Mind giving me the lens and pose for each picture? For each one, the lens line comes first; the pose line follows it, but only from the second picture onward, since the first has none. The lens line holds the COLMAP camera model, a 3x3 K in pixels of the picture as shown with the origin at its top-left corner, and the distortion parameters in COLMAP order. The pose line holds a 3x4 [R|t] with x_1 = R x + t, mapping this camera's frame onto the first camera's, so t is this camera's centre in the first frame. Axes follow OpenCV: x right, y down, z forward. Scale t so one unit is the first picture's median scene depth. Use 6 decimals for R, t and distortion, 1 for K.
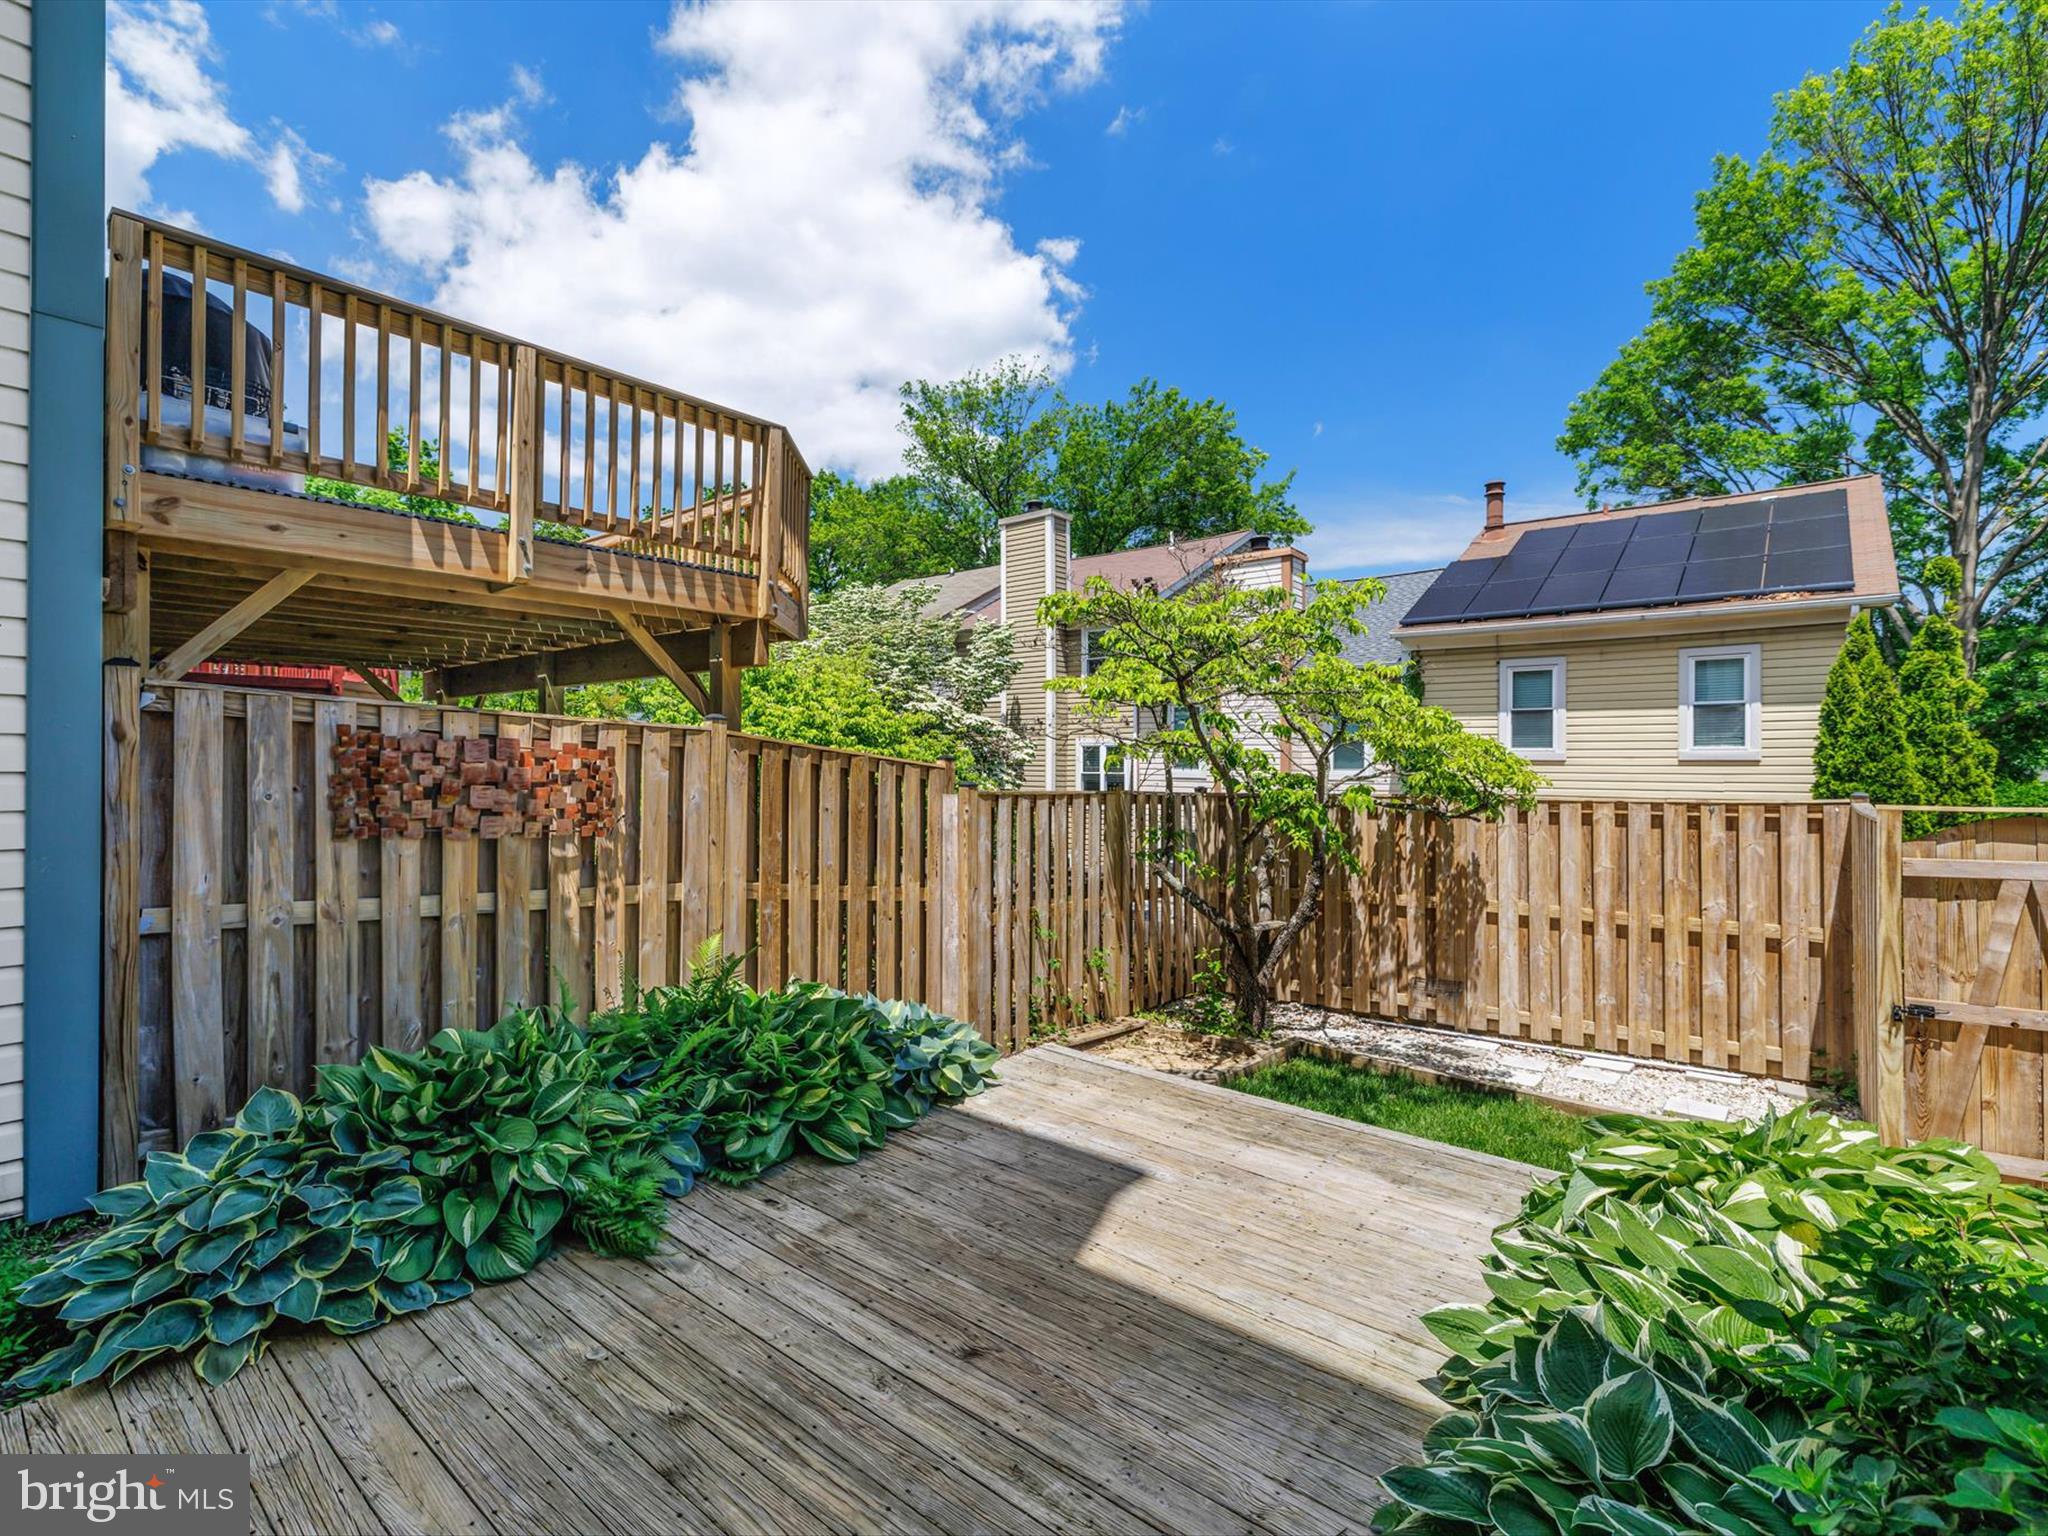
lens RADIAL K [[966.8, 0, 1018.7], [0, 966.8, 764.8], [0, 0, 1]] dist [-0.000843, -0.000042]
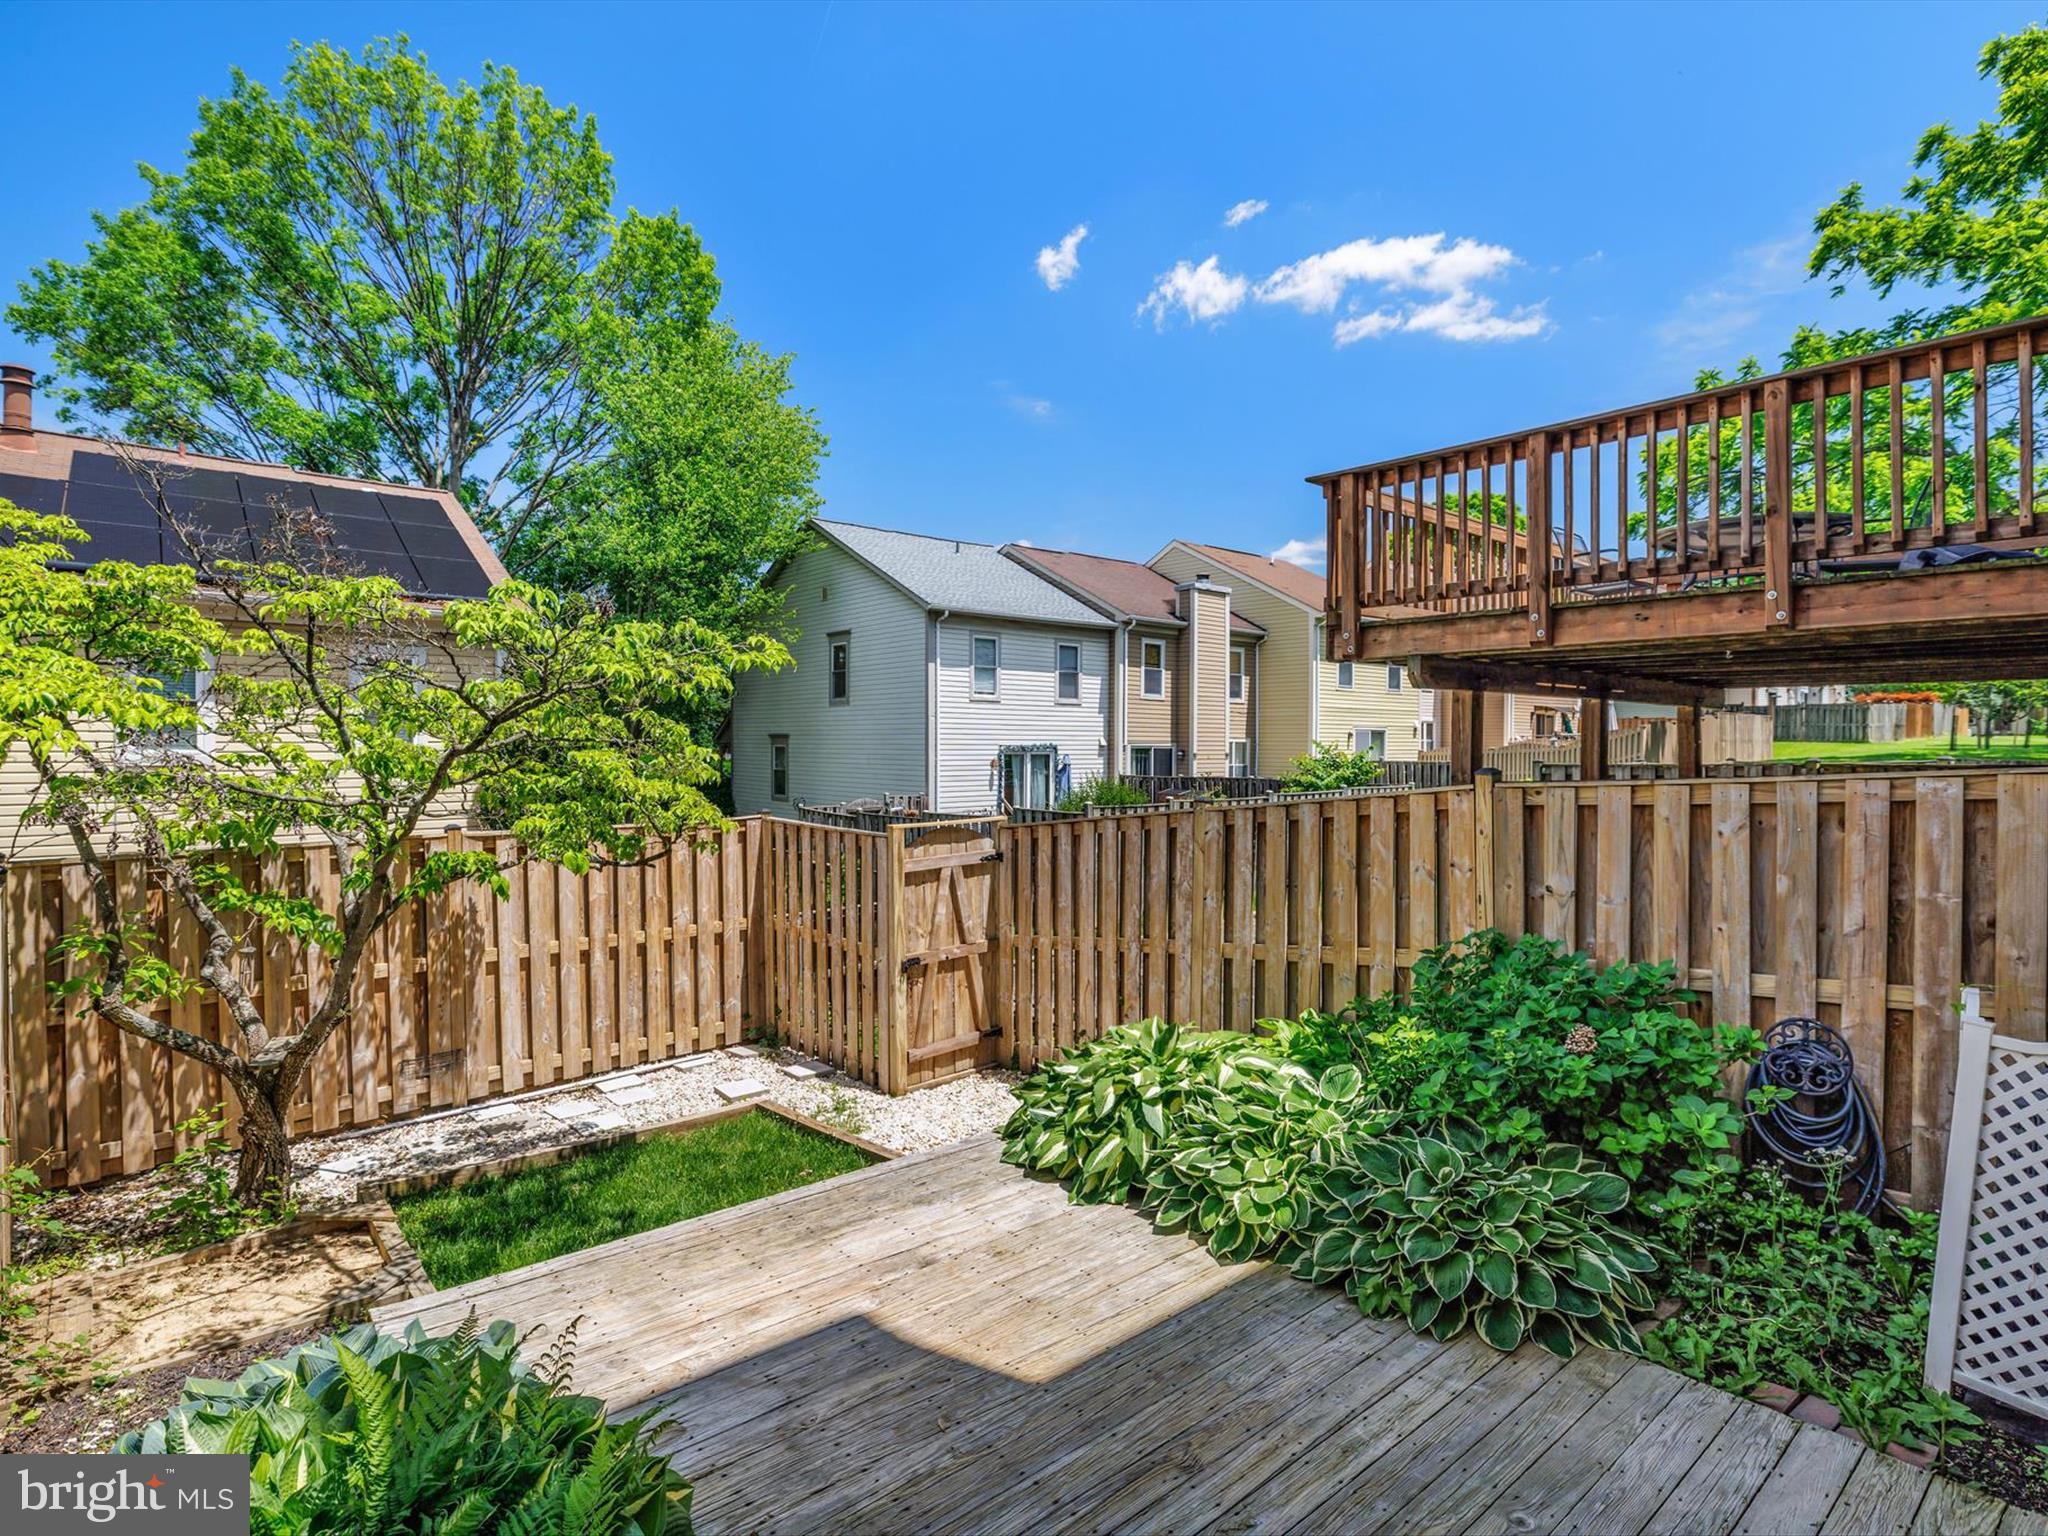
lens RADIAL K [[1096.0, 0, 1025.8], [0, 1096.0, 759.8], [0, 0, 1]] dist [-0.021980, -0.000067]
pose [[0.135294, -0.021009, 0.990583, -0.468676], [-0.003590, 0.999758, 0.021694, -0.061479], [-0.990799, -0.006491, 0.135186, 0.403674]]
